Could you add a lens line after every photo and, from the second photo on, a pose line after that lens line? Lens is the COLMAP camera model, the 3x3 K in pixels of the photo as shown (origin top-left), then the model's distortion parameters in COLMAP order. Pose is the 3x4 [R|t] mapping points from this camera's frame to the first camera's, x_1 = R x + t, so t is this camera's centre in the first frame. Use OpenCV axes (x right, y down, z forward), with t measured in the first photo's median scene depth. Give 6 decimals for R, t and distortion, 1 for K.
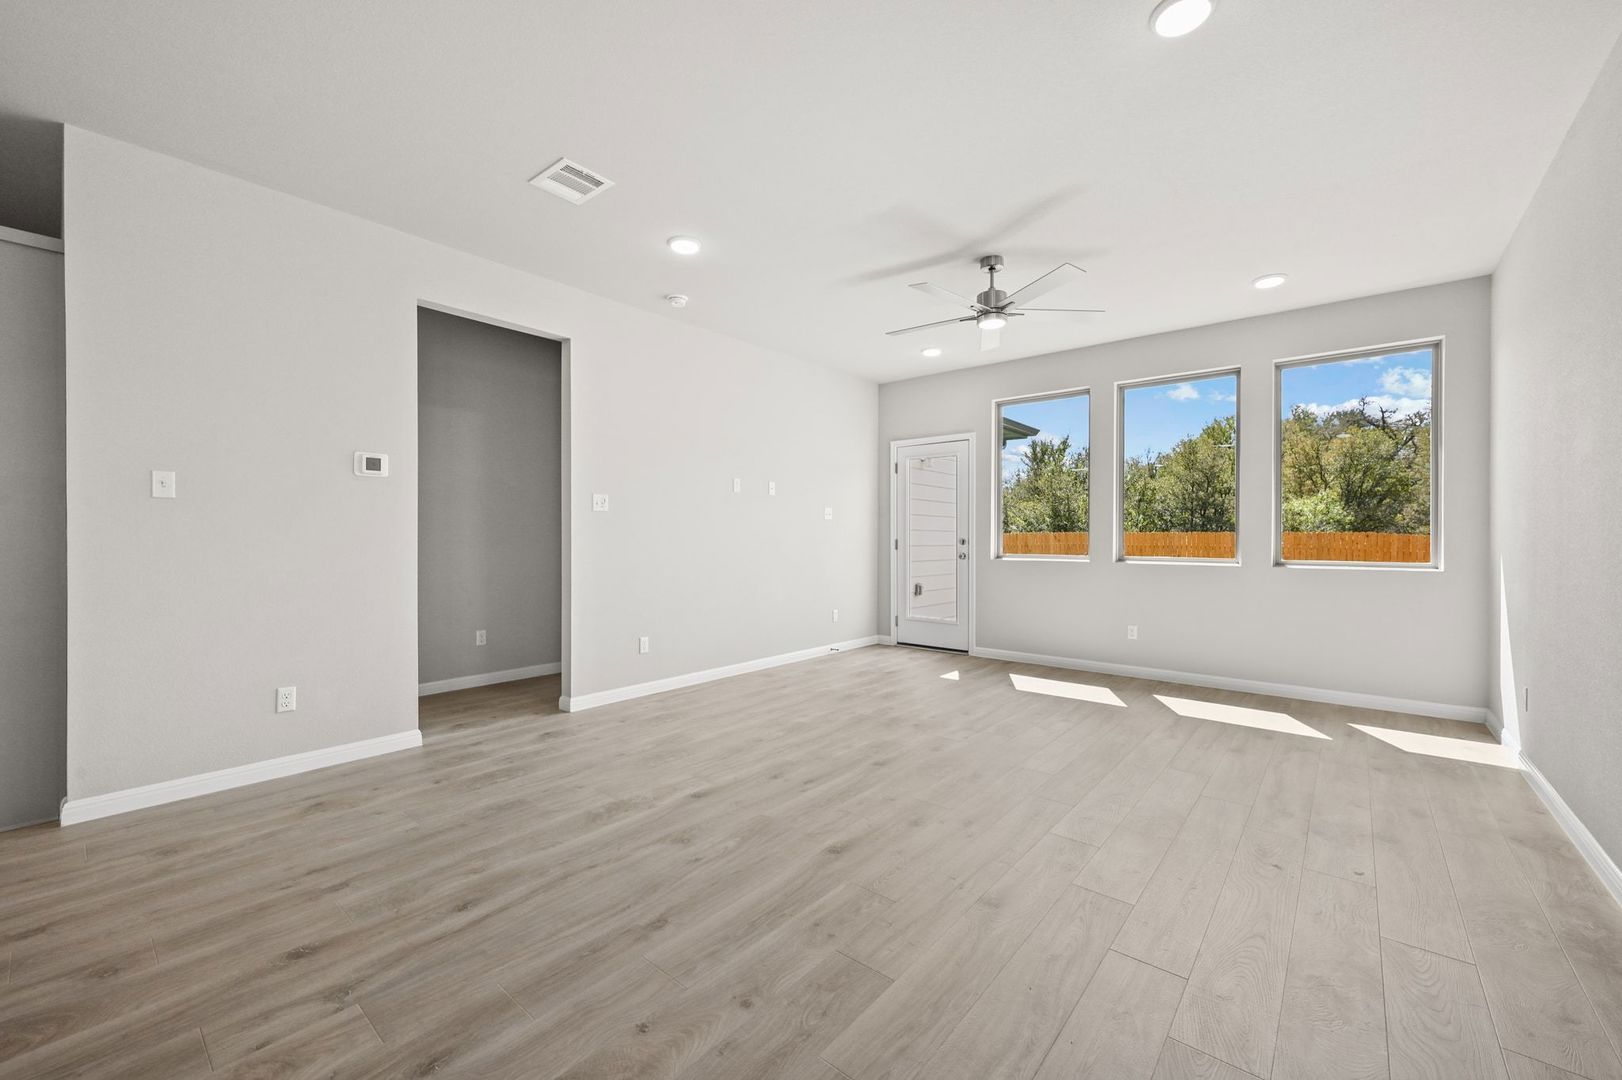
lens RADIAL K [[640.8, 0, 813.6], [0, 640.8, 542.0], [0, 0, 1]] dist [0.001657, 0.000176]
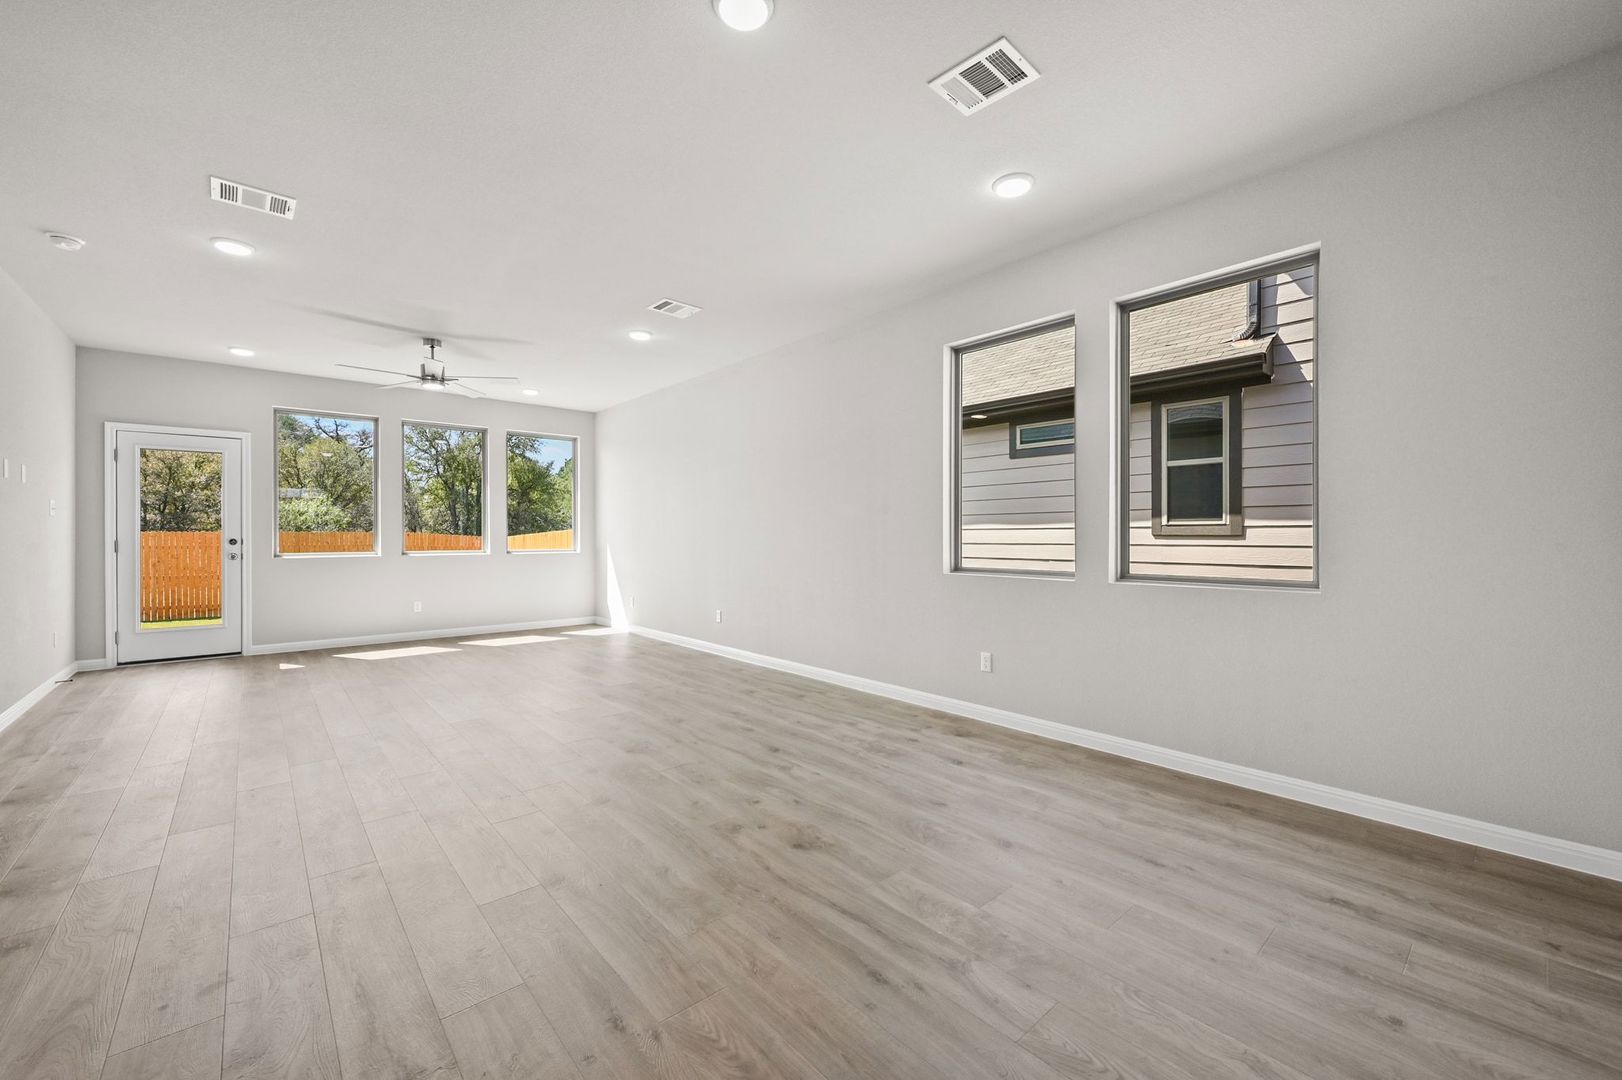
lens RADIAL K [[643.9, 0, 810.6], [0, 643.9, 535.1], [0, 0, 1]] dist [0.000923, 0.000265]
pose [[0.156740, -0.002795, 0.987636, -0.950568], [0.011763, 0.999930, 0.000963, -0.001465], [-0.987570, 0.011467, 0.156762, -0.042056]]
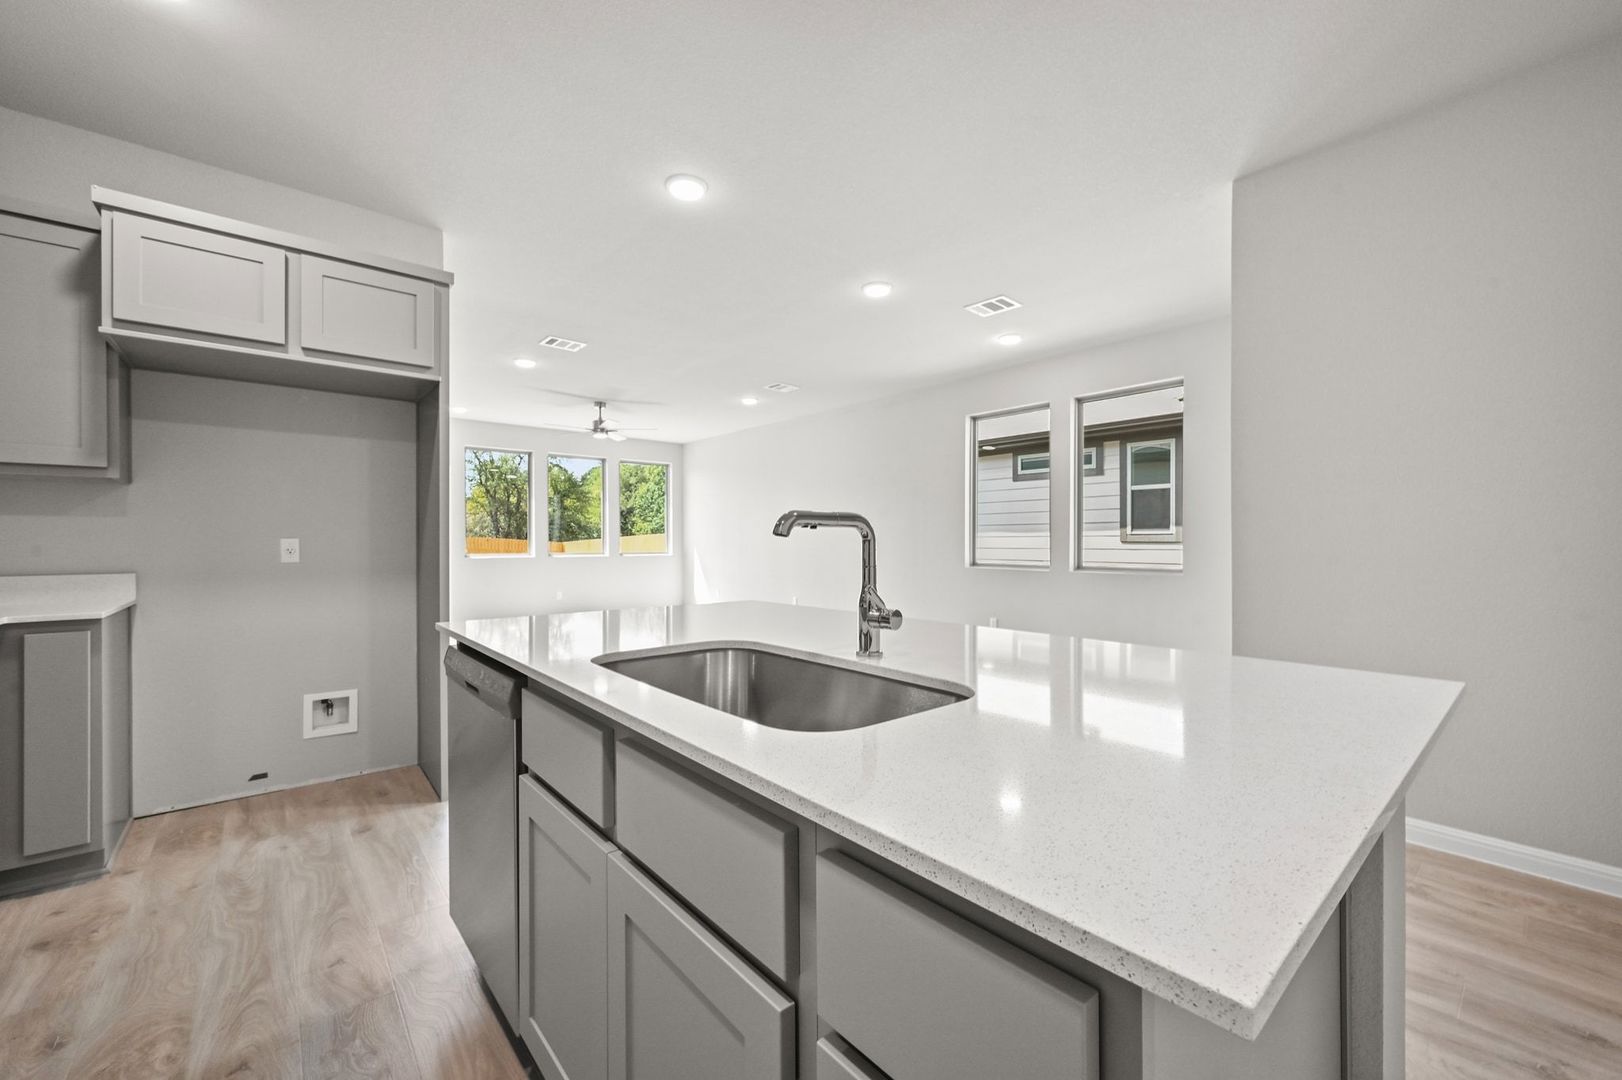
lens RADIAL K [[640.8, 0, 813.6], [0, 640.8, 542.0], [0, 0, 1]] dist [0.001657, 0.000176]
pose [[0.166517, -0.005044, 0.986026, -1.506842], [0.010710, 0.999937, 0.003307, -0.006567], [-0.985980, 0.010010, 0.166561, 0.015247]]
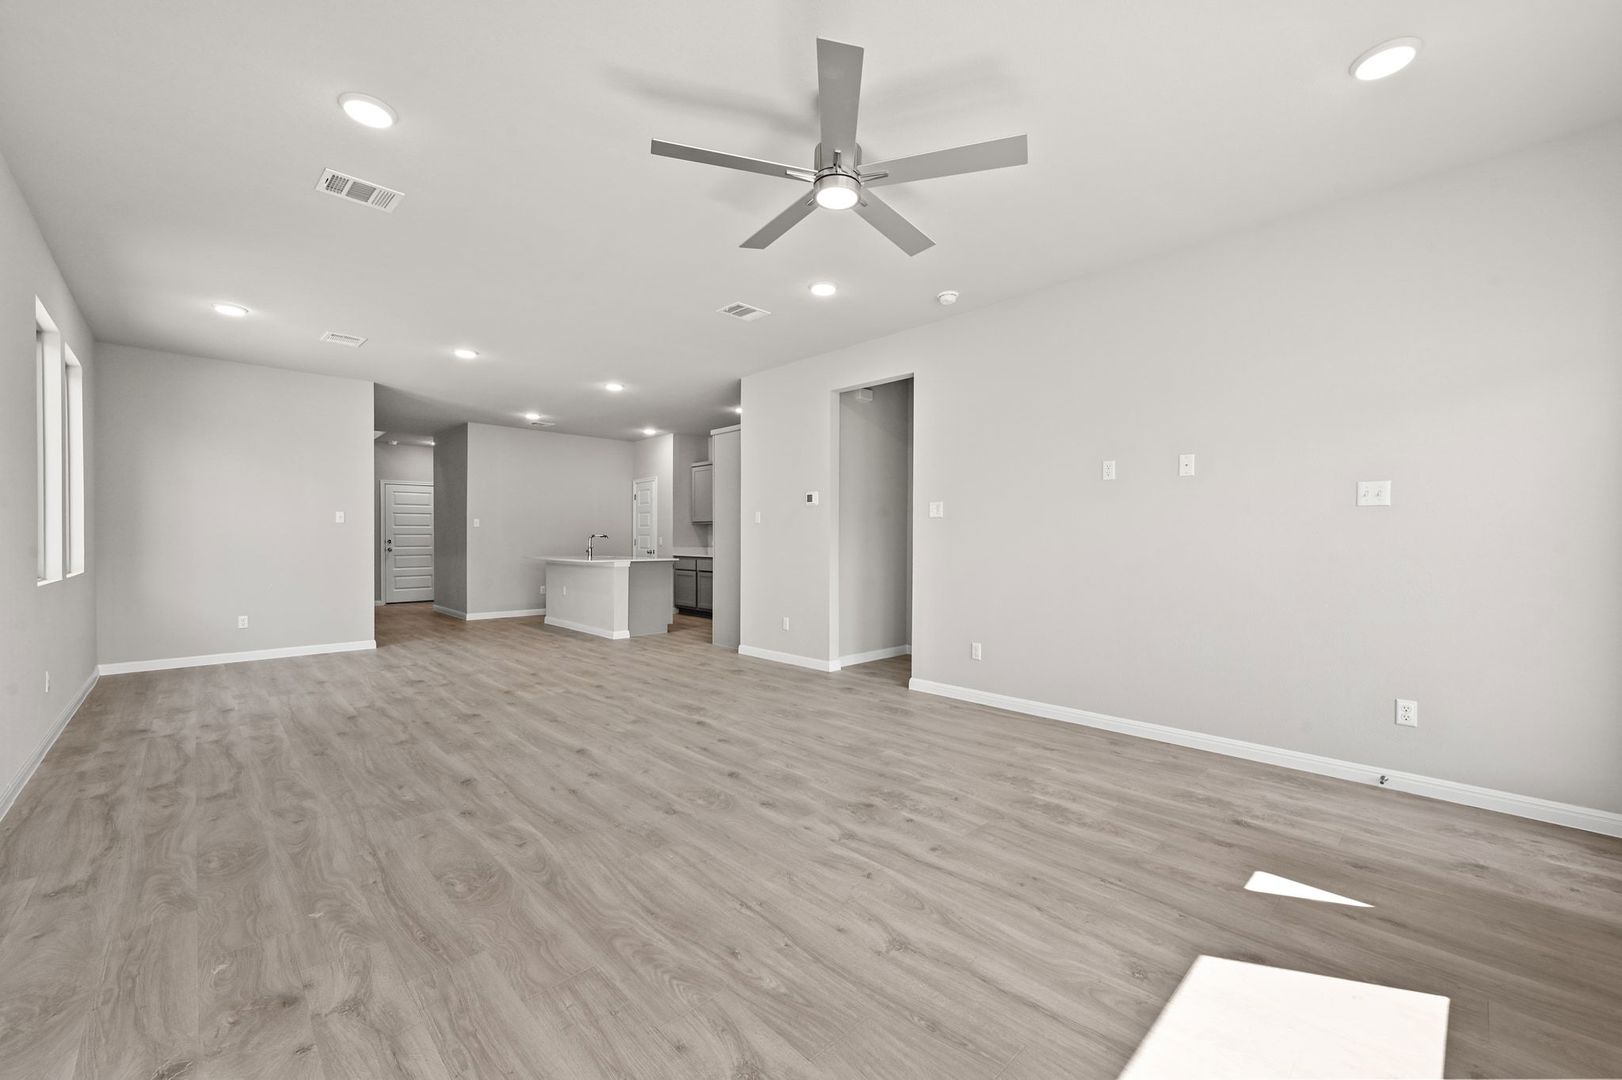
lens RADIAL K [[640.8, 0, 813.6], [0, 640.8, 542.0], [0, 0, 1]] dist [0.001657, 0.000176]
pose [[-0.101851, -0.000232, -0.994800, 0.860931], [-0.010995, 0.999939, 0.000892, -0.005629], [0.994739, 0.011029, -0.101847, 0.994426]]
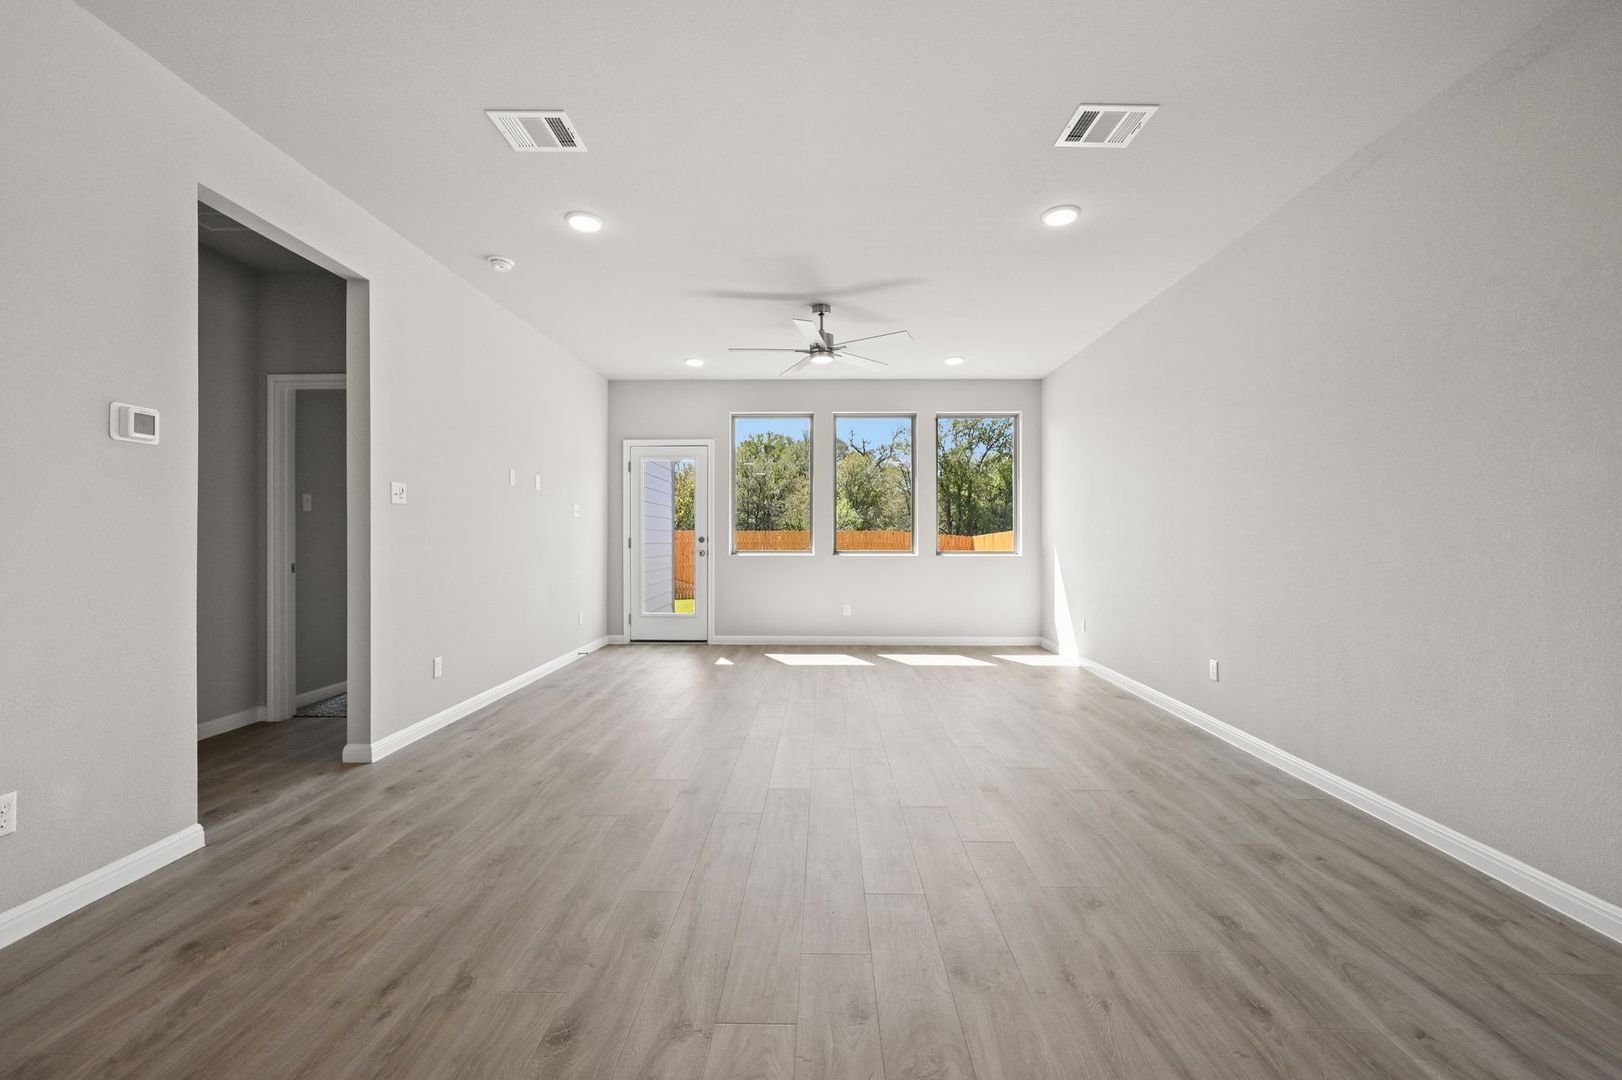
lens RADIAL K [[643.9, 0, 810.6], [0, 643.9, 535.1], [0, 0, 1]] dist [0.000923, 0.000265]
pose [[0.780251, -0.002362, 0.625462, -0.477466], [0.007341, 0.999959, -0.005381, -0.001033], [-0.625424, 0.008790, 0.780236, 0.061890]]
